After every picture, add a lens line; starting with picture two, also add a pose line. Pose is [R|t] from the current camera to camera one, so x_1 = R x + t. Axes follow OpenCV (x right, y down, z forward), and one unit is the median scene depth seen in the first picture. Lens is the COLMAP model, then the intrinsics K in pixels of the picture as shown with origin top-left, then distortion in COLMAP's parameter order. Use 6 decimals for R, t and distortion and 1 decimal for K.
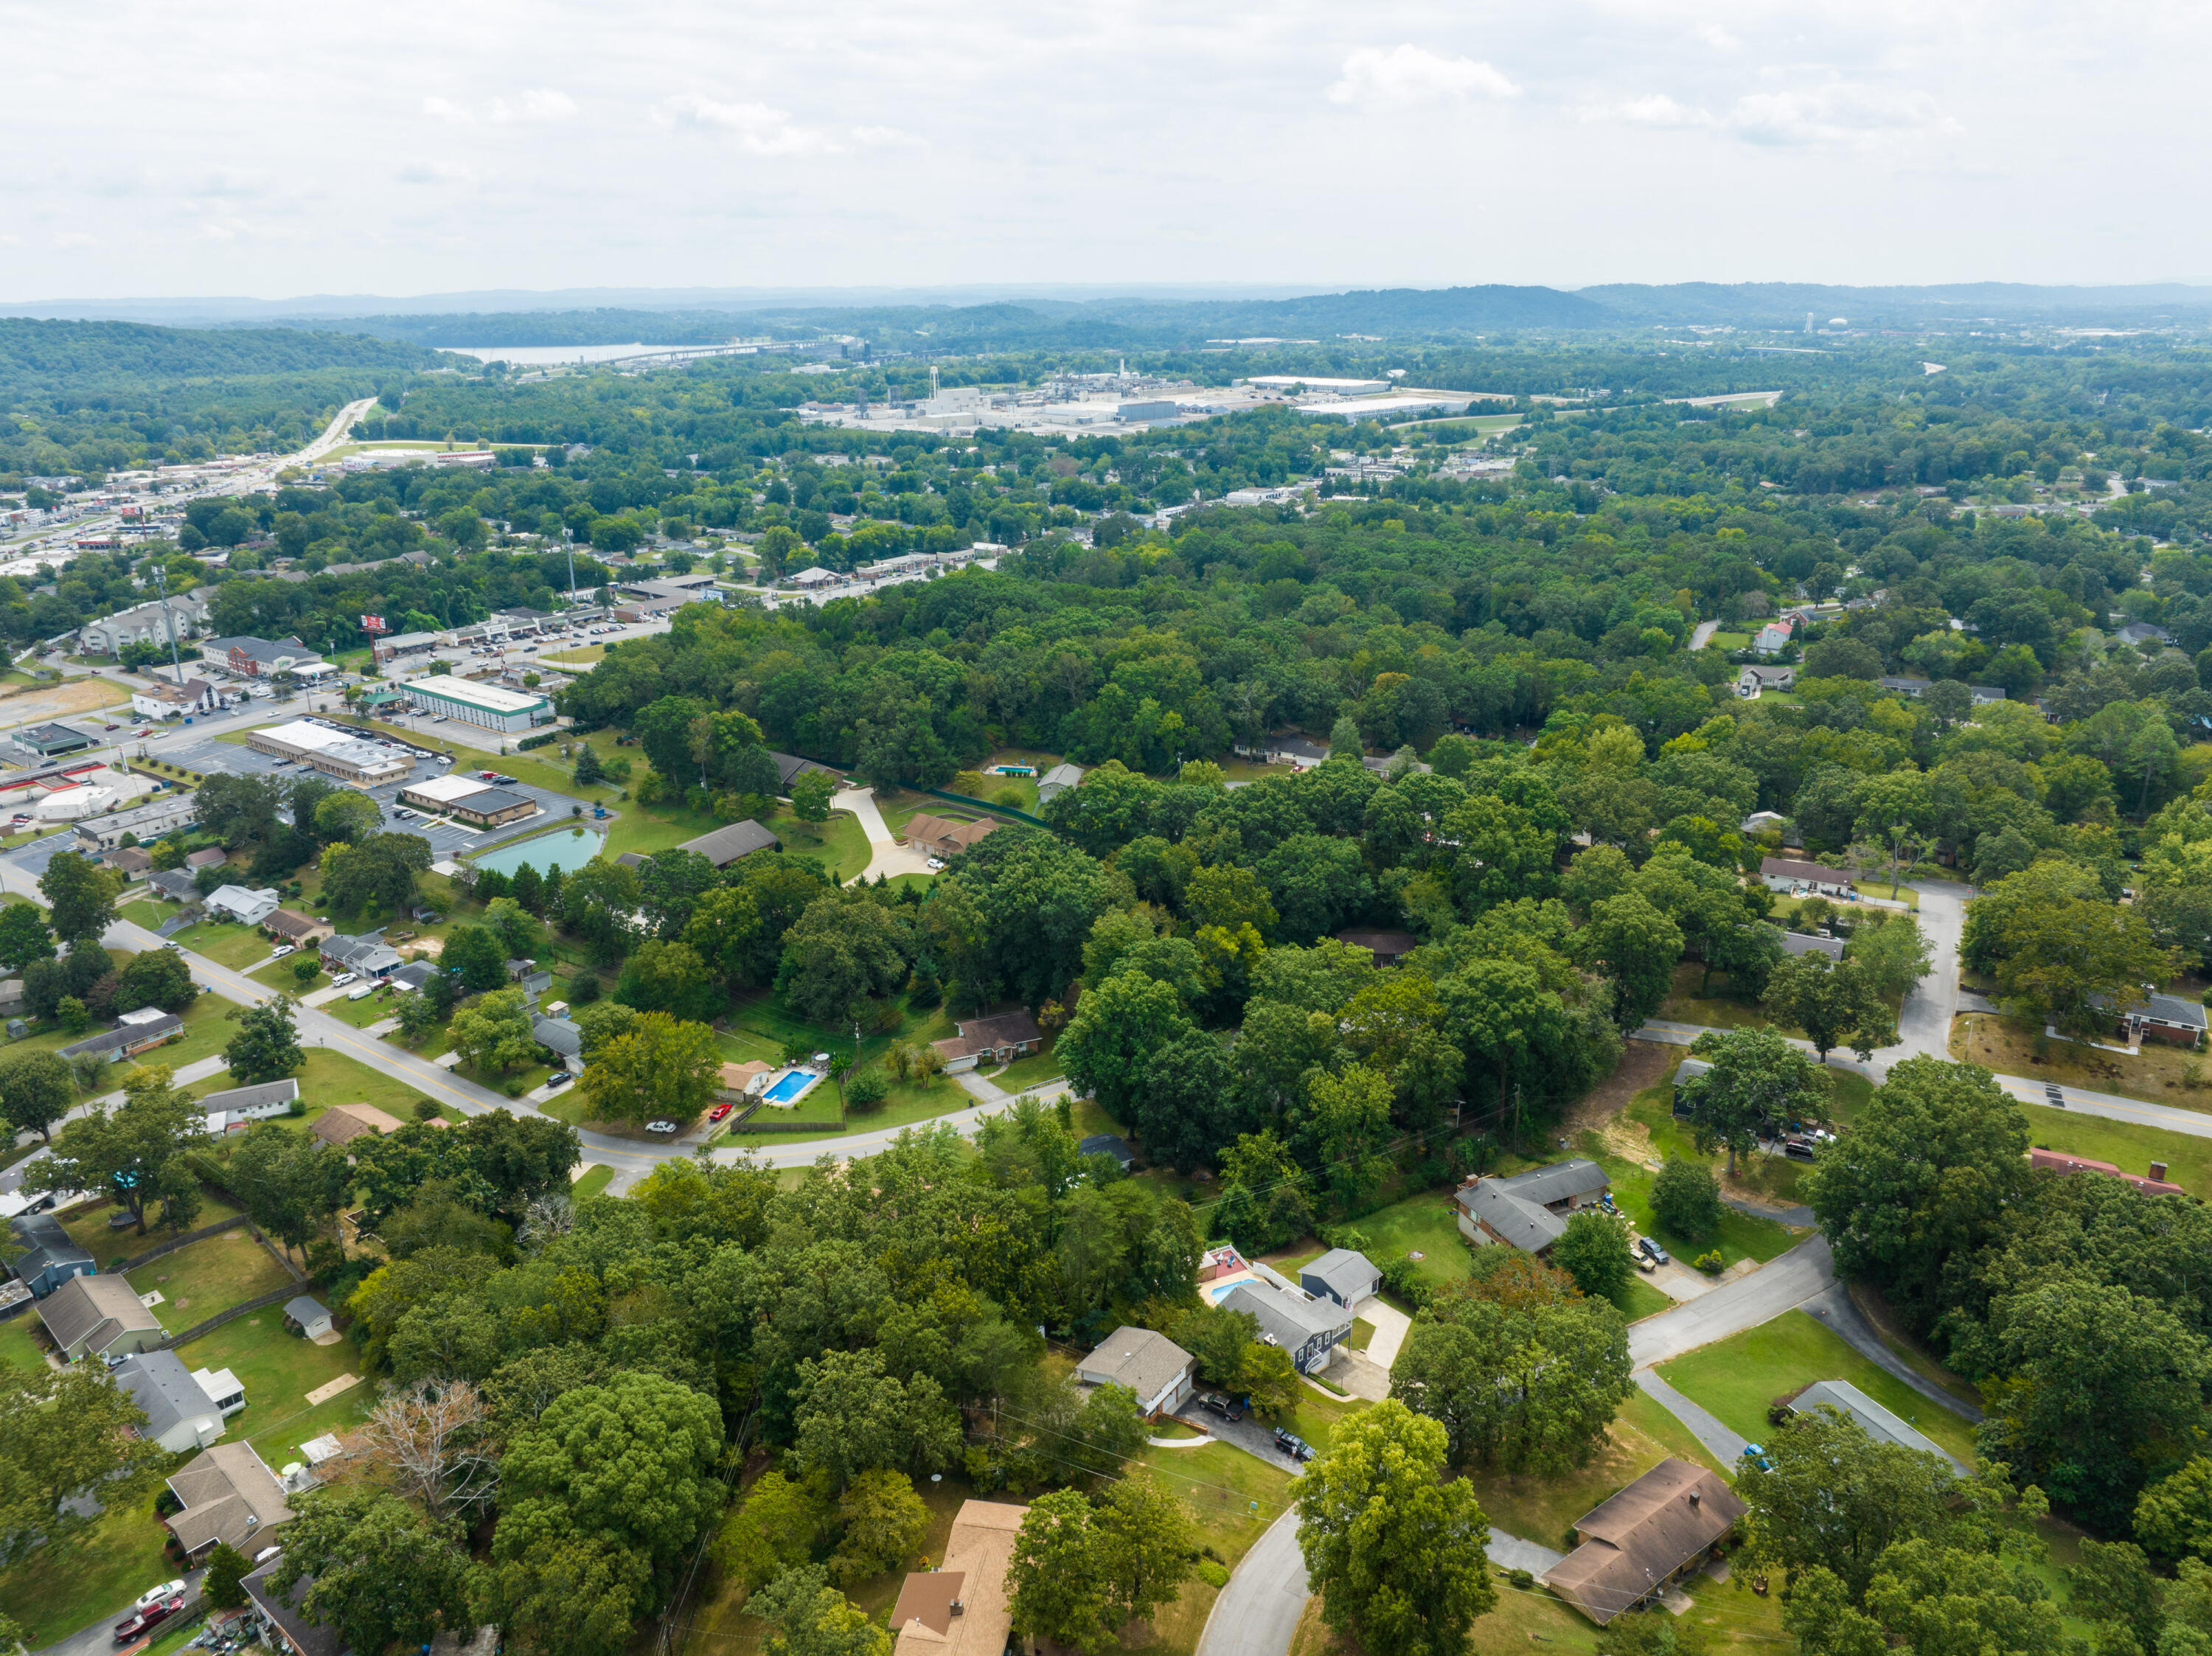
lens RADIAL K [[1562.2, 0, 1106.0], [0, 1562.2, 828.0], [0, 0, 1]] dist [-0.051616, 0.016892]
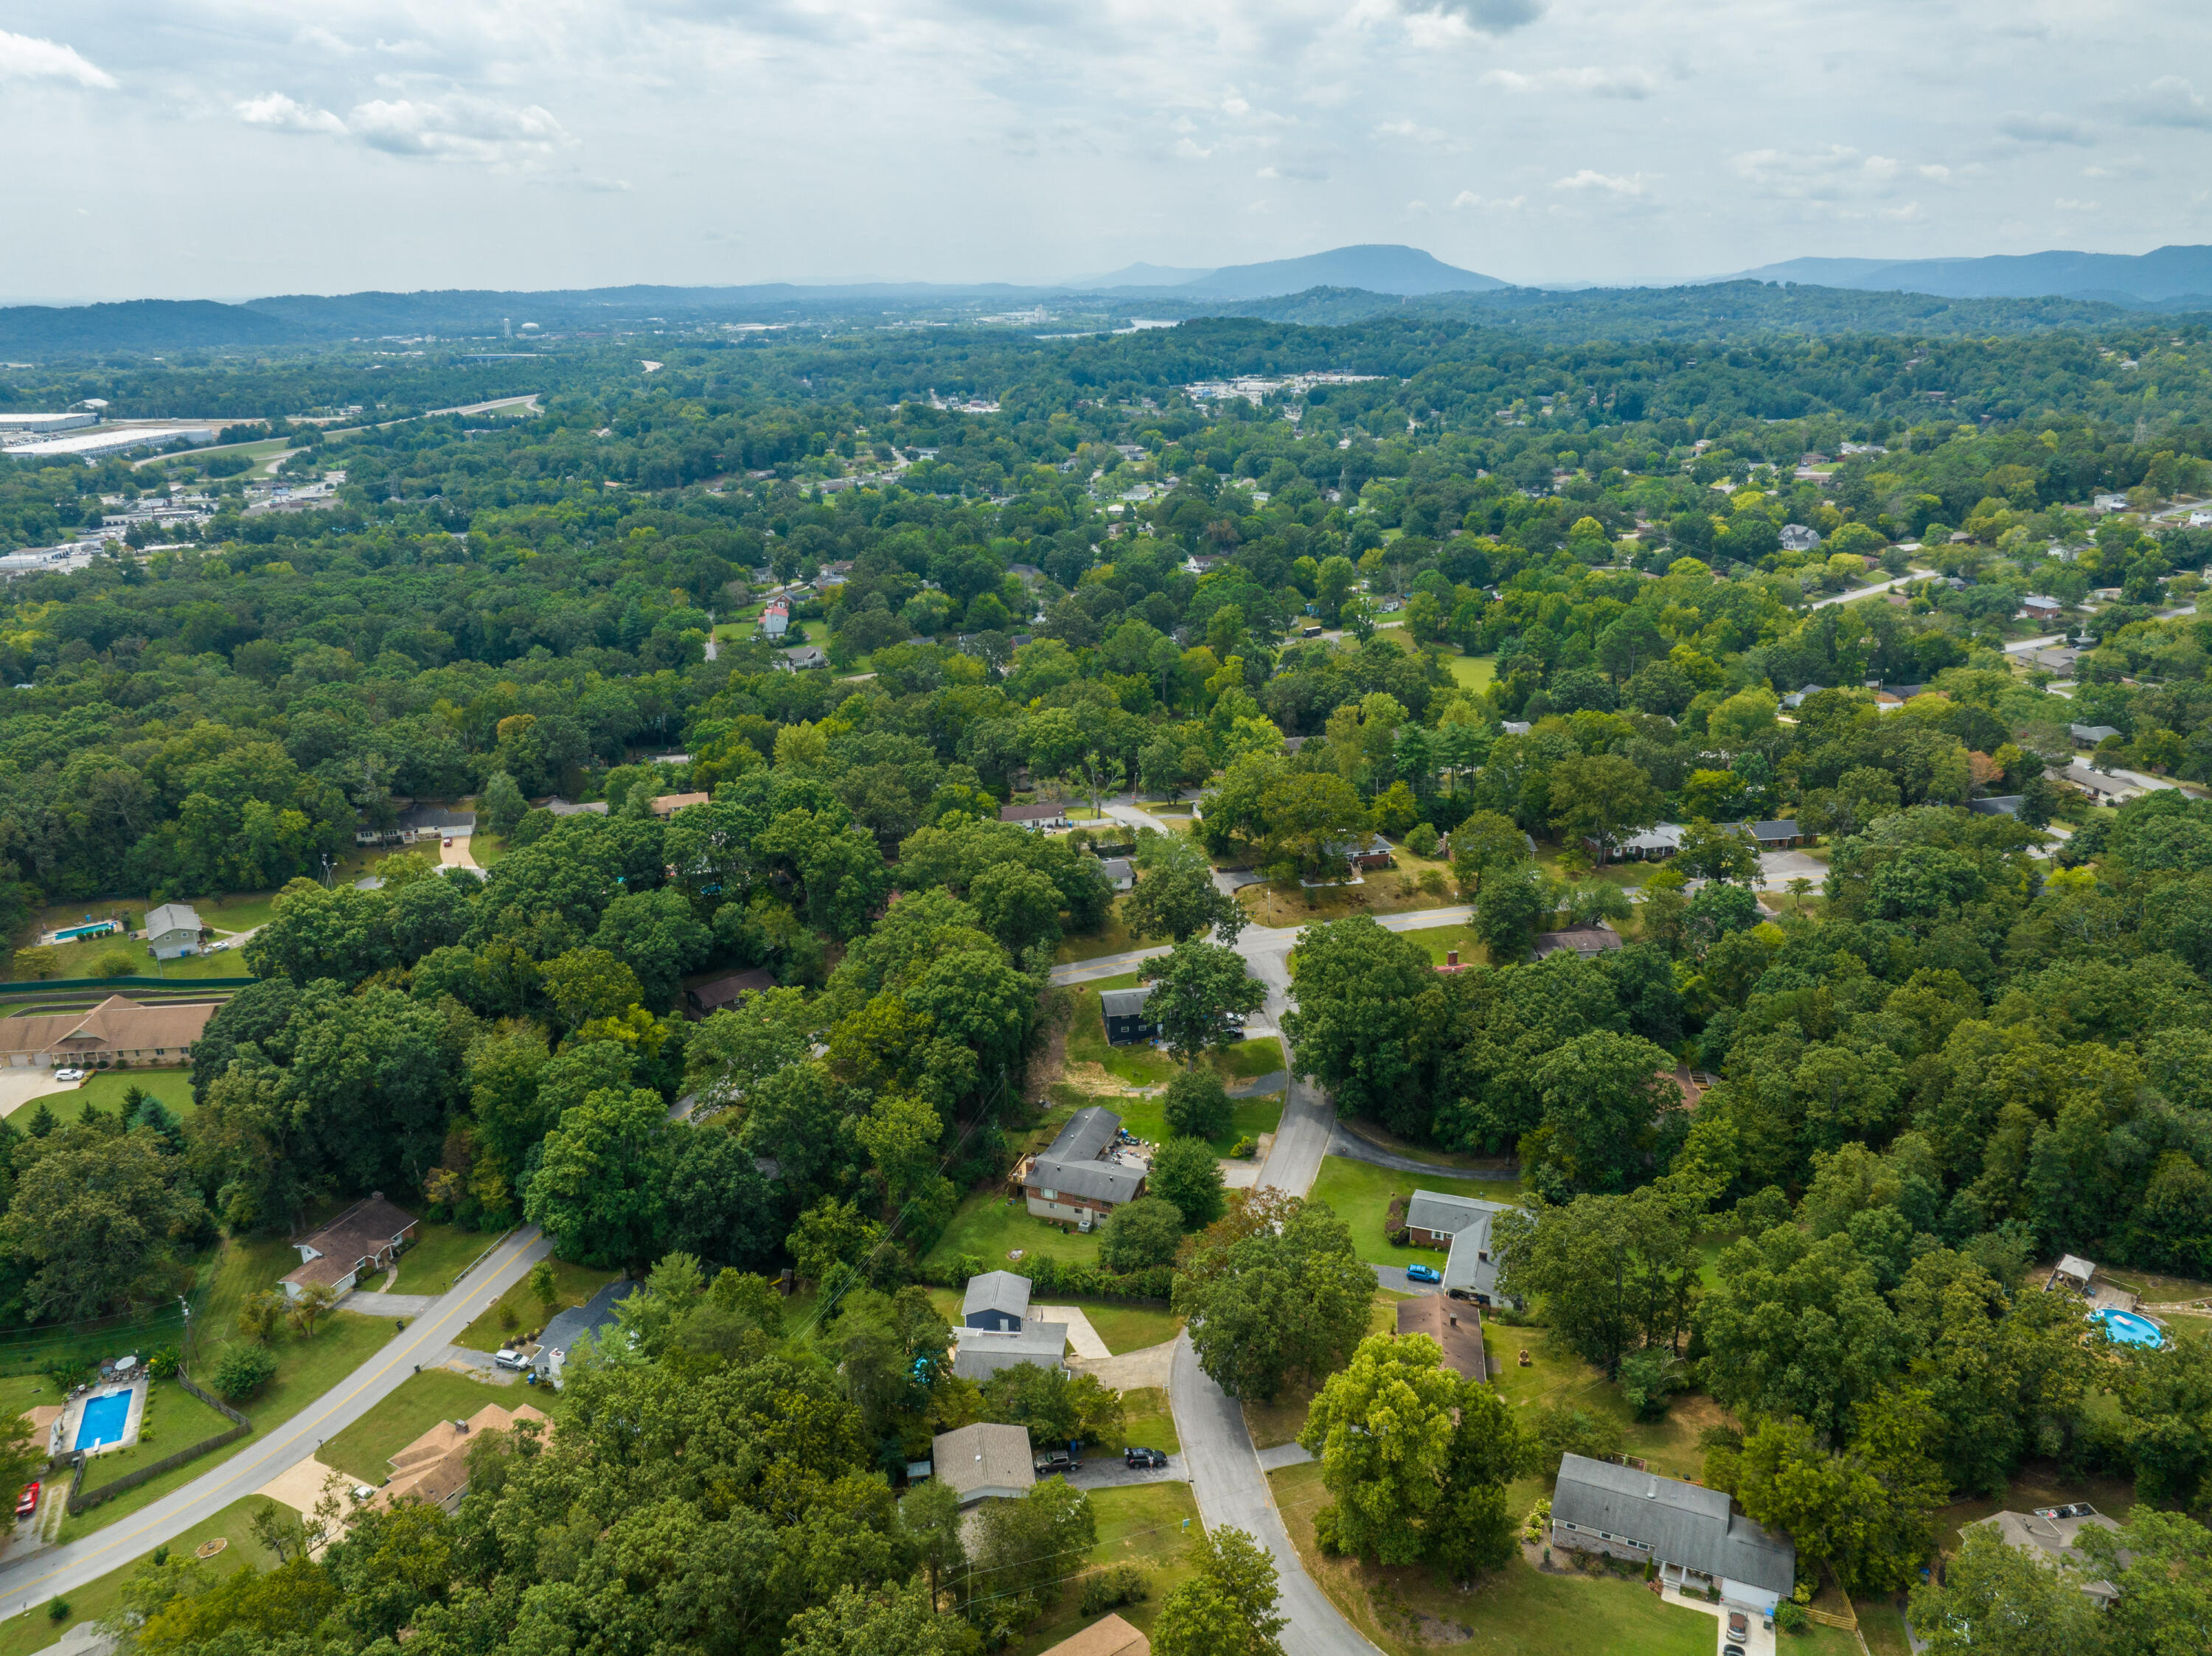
lens RADIAL K [[1562.2, 0, 1106.0], [0, 1562.2, 828.0], [0, 0, 1]] dist [-0.051616, 0.016892]
pose [[0.706060, -0.230515, 0.669584, -0.088374], [0.233748, 0.968405, 0.086907, -0.015379], [-0.668462, 0.095152, 0.737635, 0.047810]]
